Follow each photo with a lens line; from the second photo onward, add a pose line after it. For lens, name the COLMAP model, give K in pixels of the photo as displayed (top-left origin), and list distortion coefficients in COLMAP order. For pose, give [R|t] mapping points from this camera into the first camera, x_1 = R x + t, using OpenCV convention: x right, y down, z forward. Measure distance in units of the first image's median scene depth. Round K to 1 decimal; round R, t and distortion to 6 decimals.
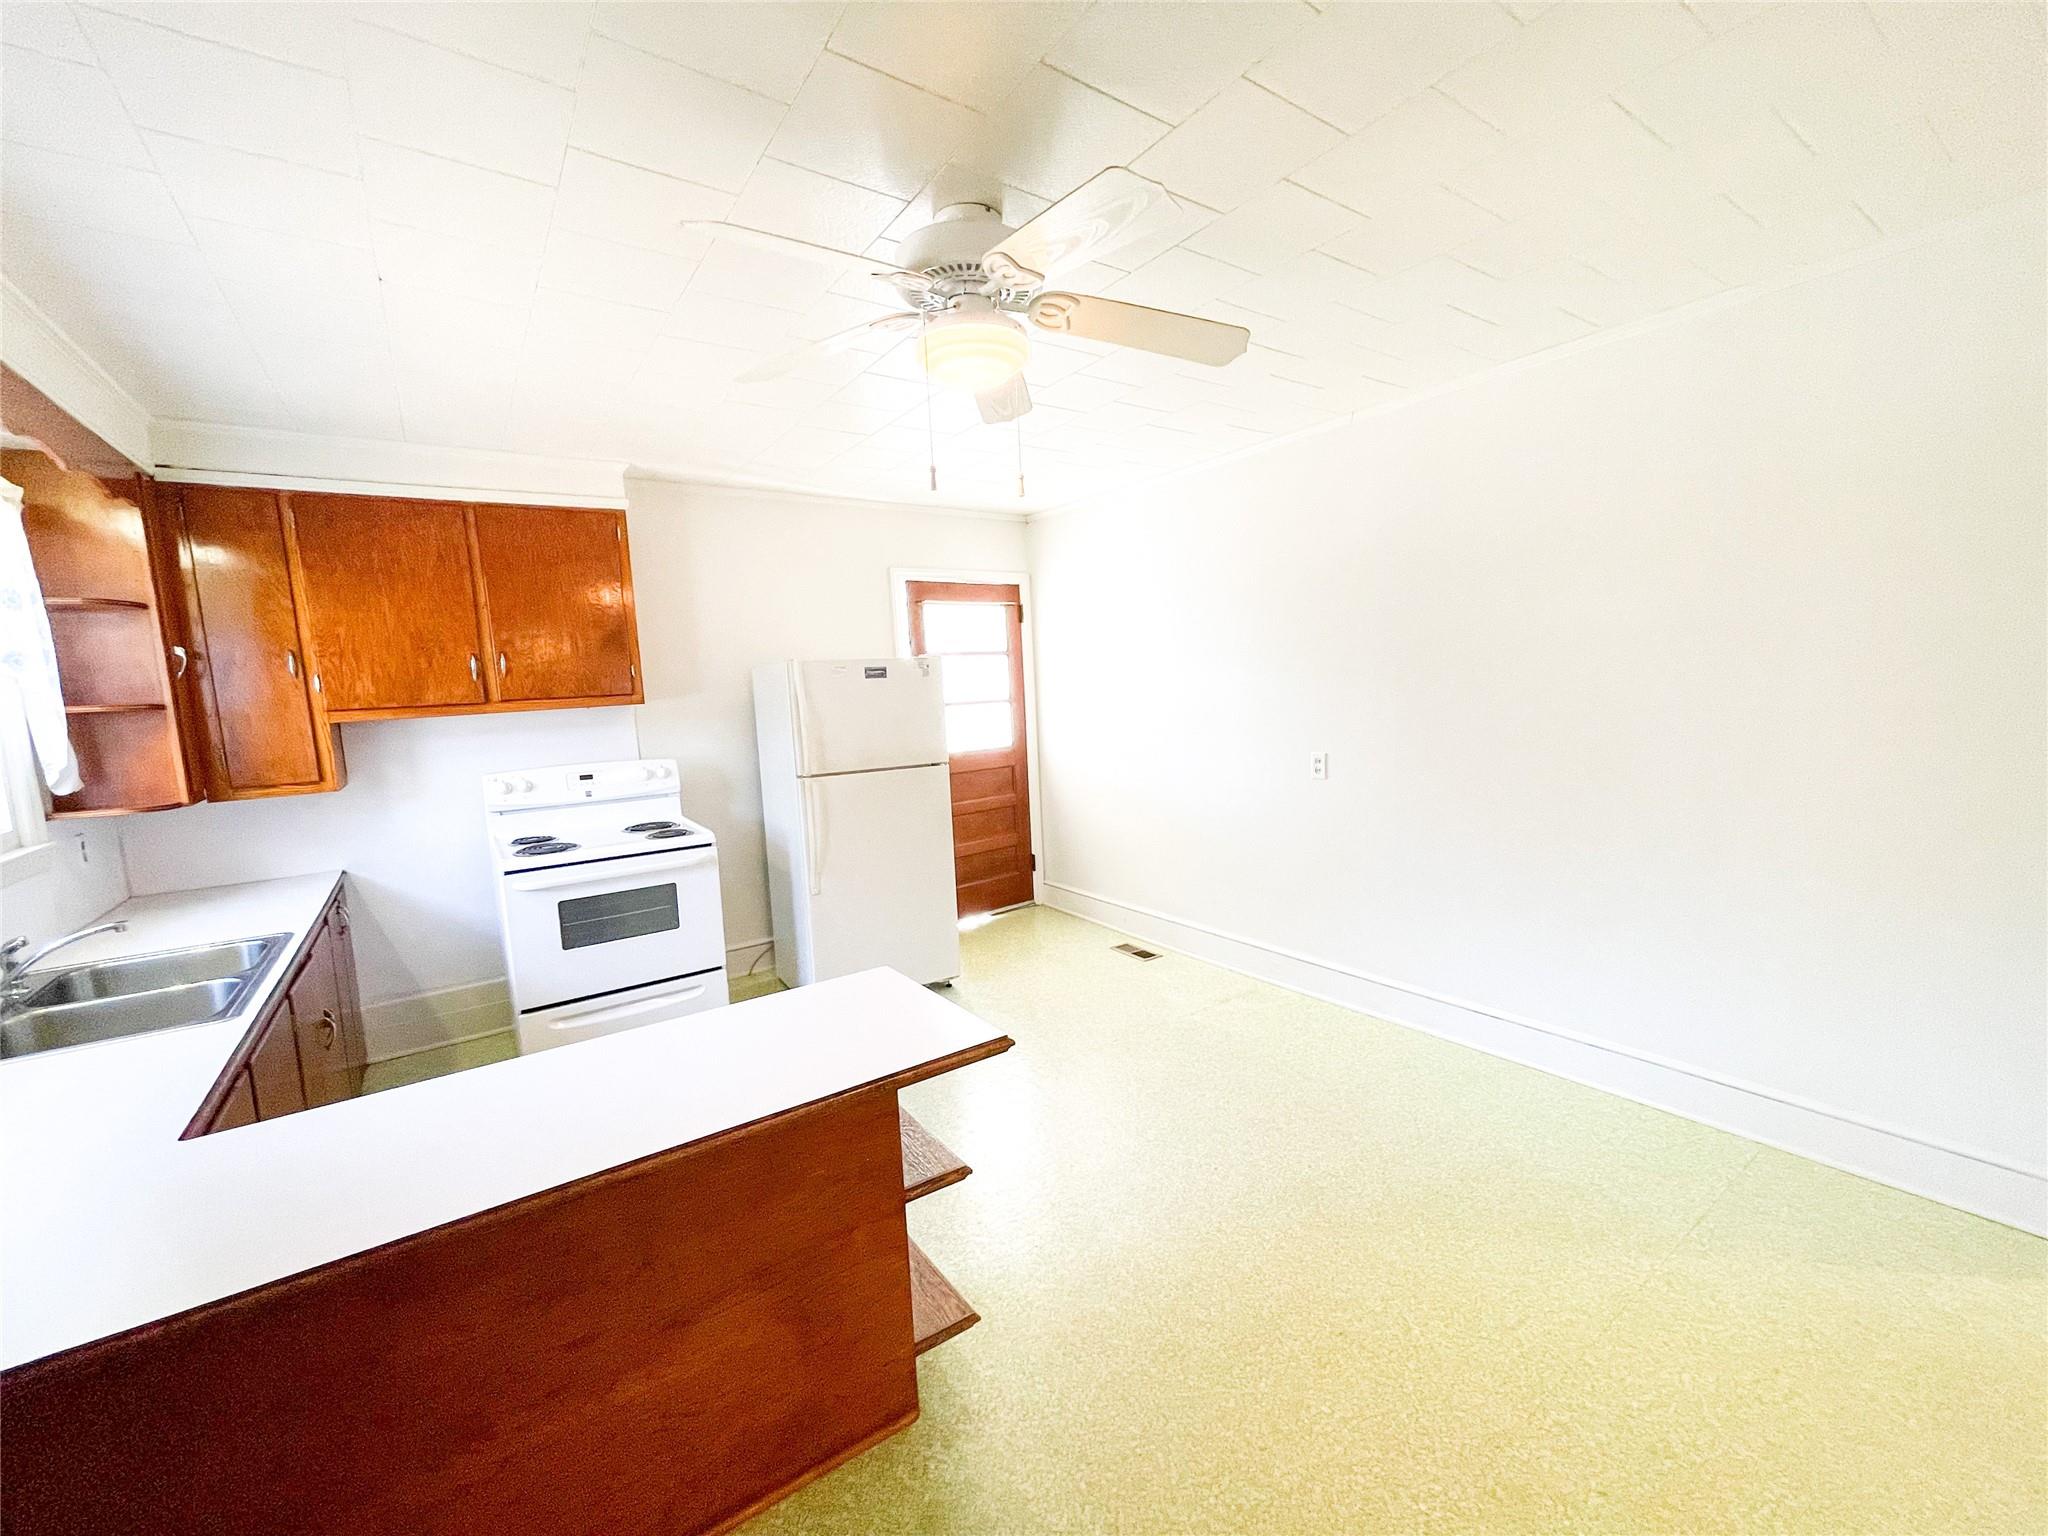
lens RADIAL K [[822.9, 0, 1025.3], [0, 822.9, 781.6], [0, 0, 1]] dist [-0.001073, -0.000333]
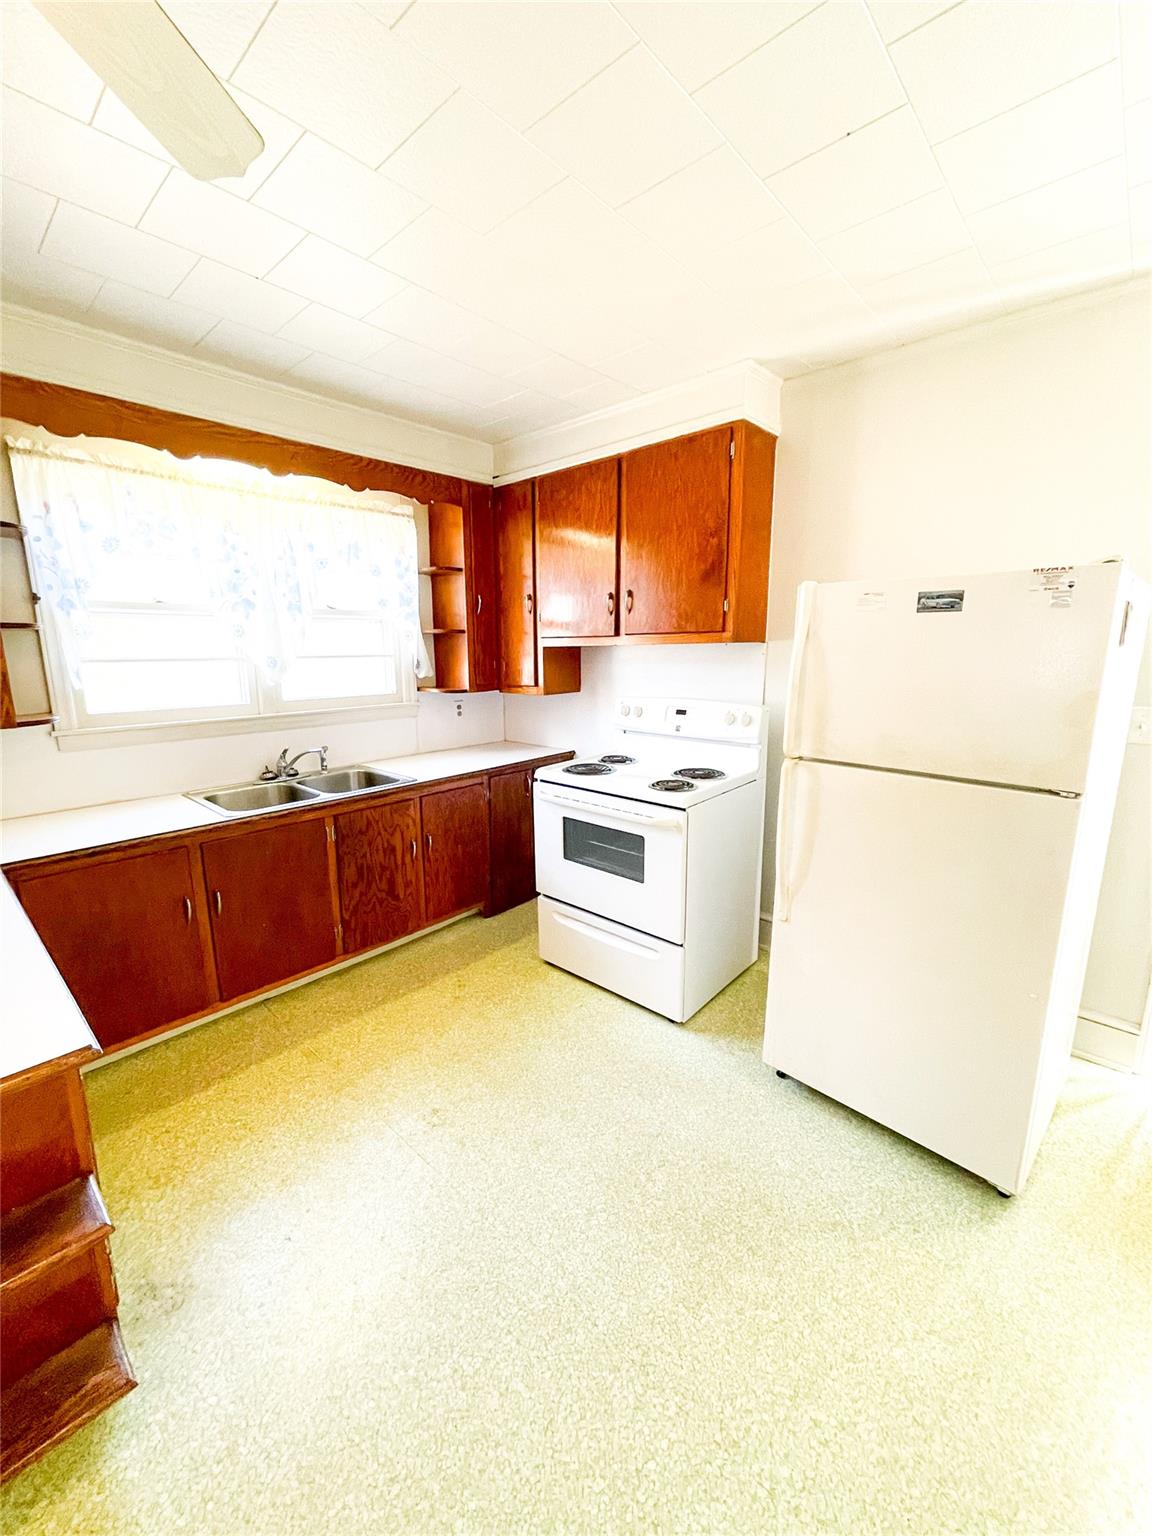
lens RADIAL K [[617.2, 0, 578.0], [0, 617.2, 766.9], [0, 0, 1]] dist [-0.001073, -0.000333]
pose [[0.231793, 0.229220, -0.945373, 0.178920], [-0.128545, 0.970536, 0.203804, -0.077325], [0.964235, 0.074282, 0.254428, 0.663450]]
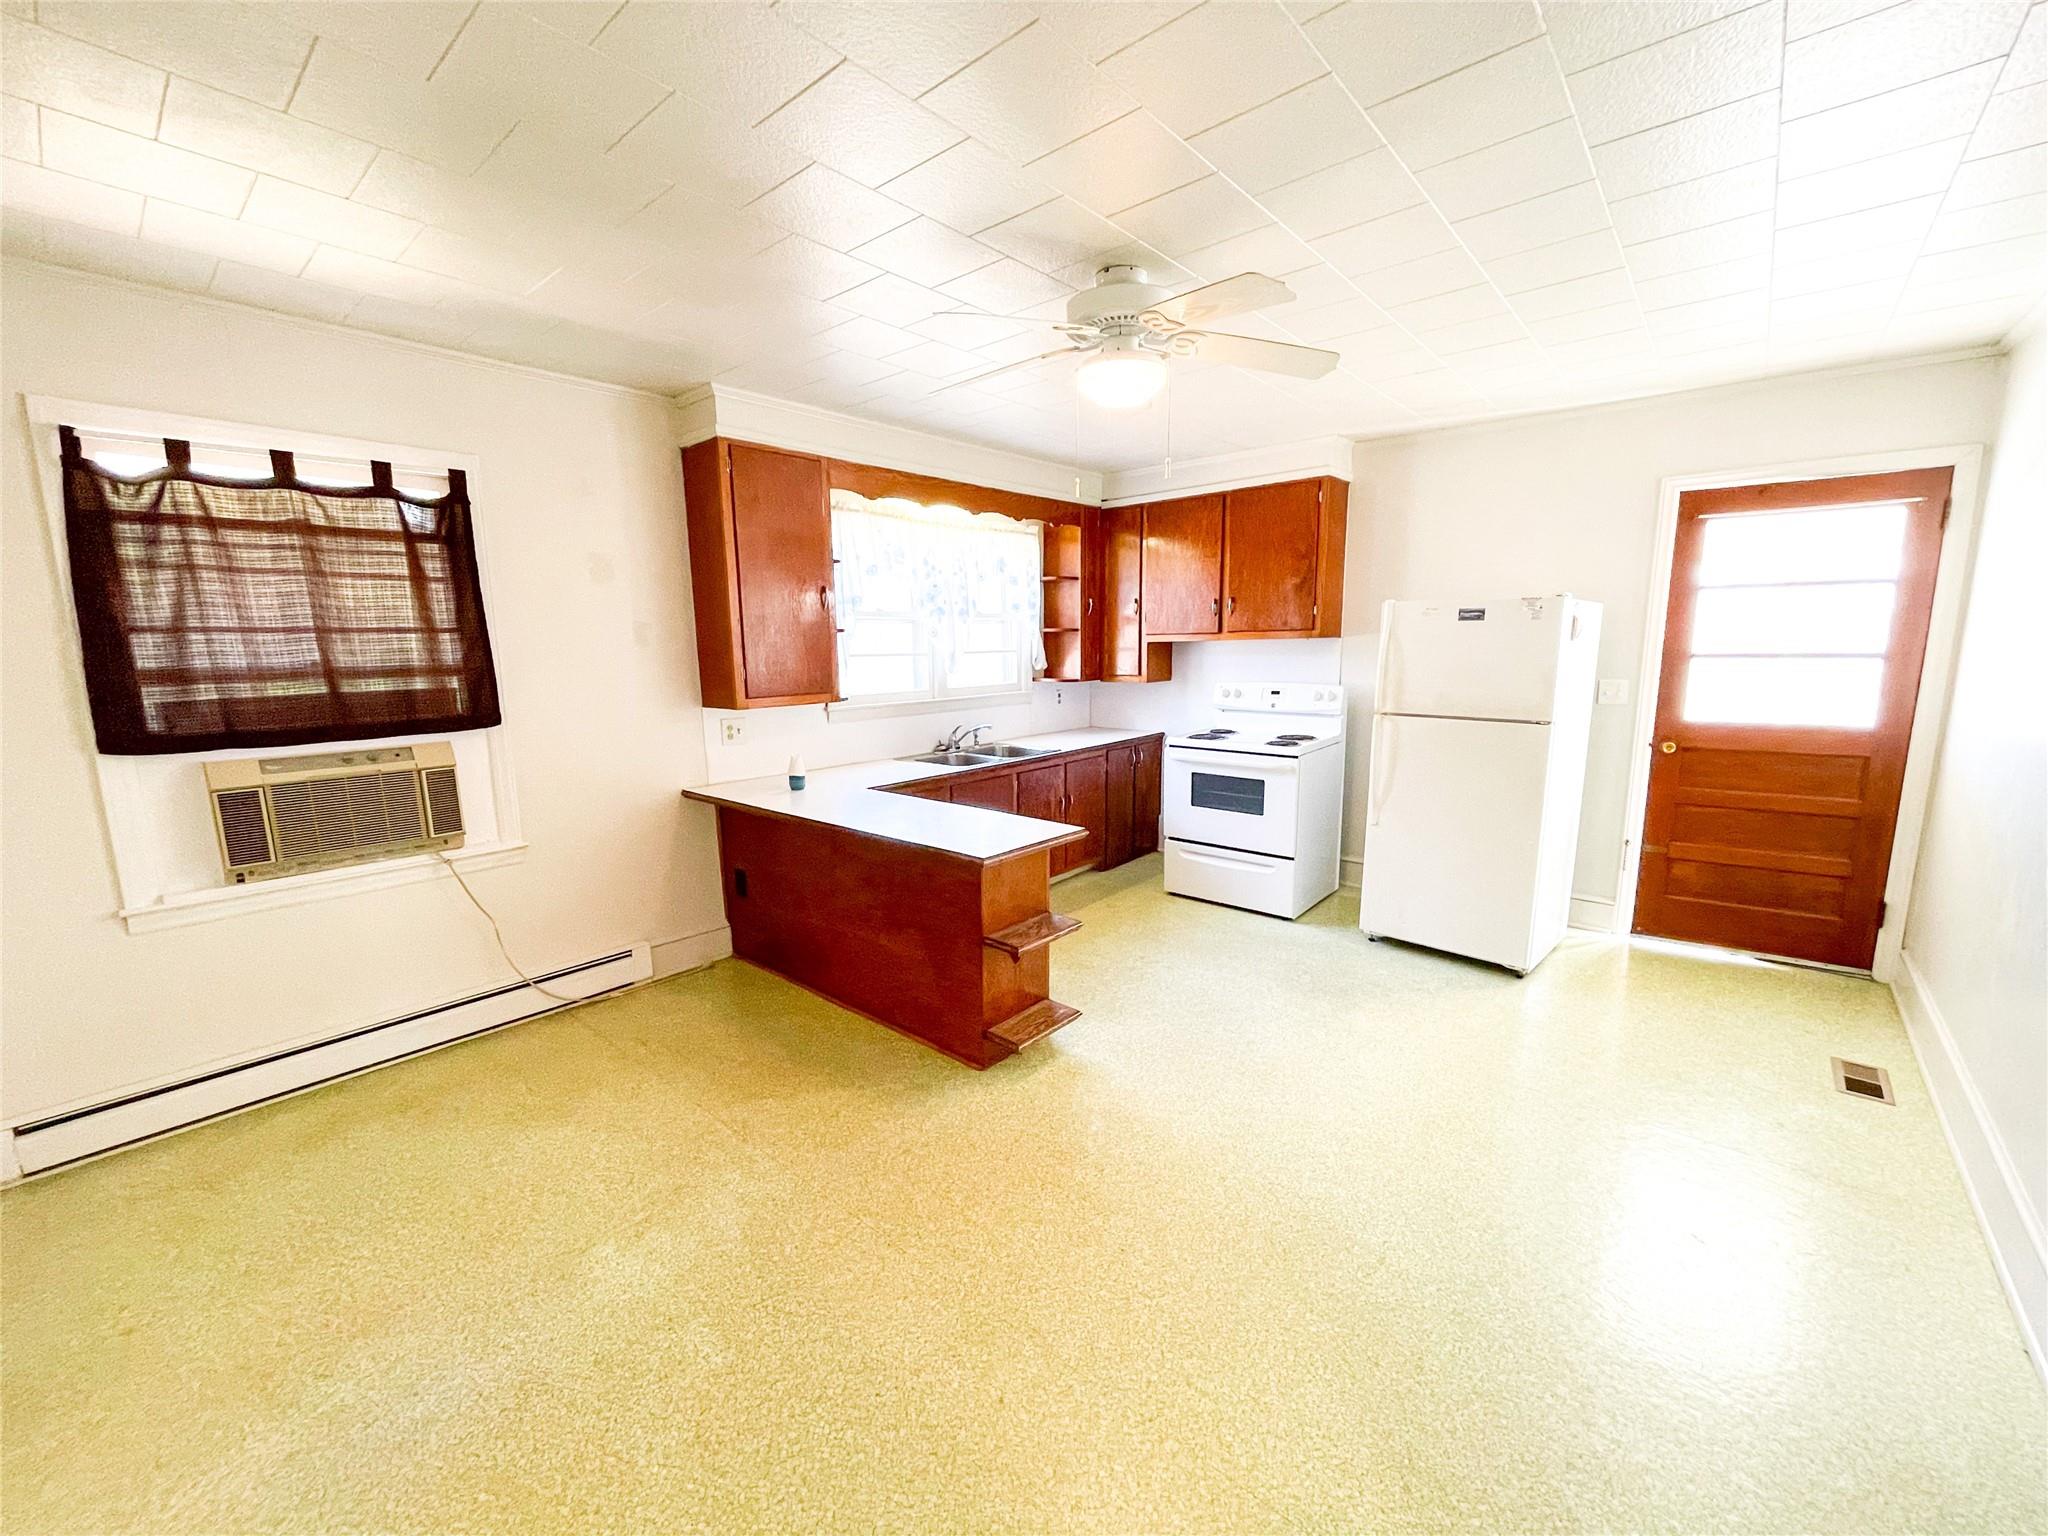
lens RADIAL K [[822.9, 0, 1025.3], [0, 822.9, 781.6], [0, 0, 1]] dist [-0.001073, -0.000333]
pose [[0.249376, 0.206166, -0.946207, 0.616061], [-0.120399, 0.976095, 0.180947, -0.054515], [0.960893, 0.068799, 0.268237, 0.268850]]
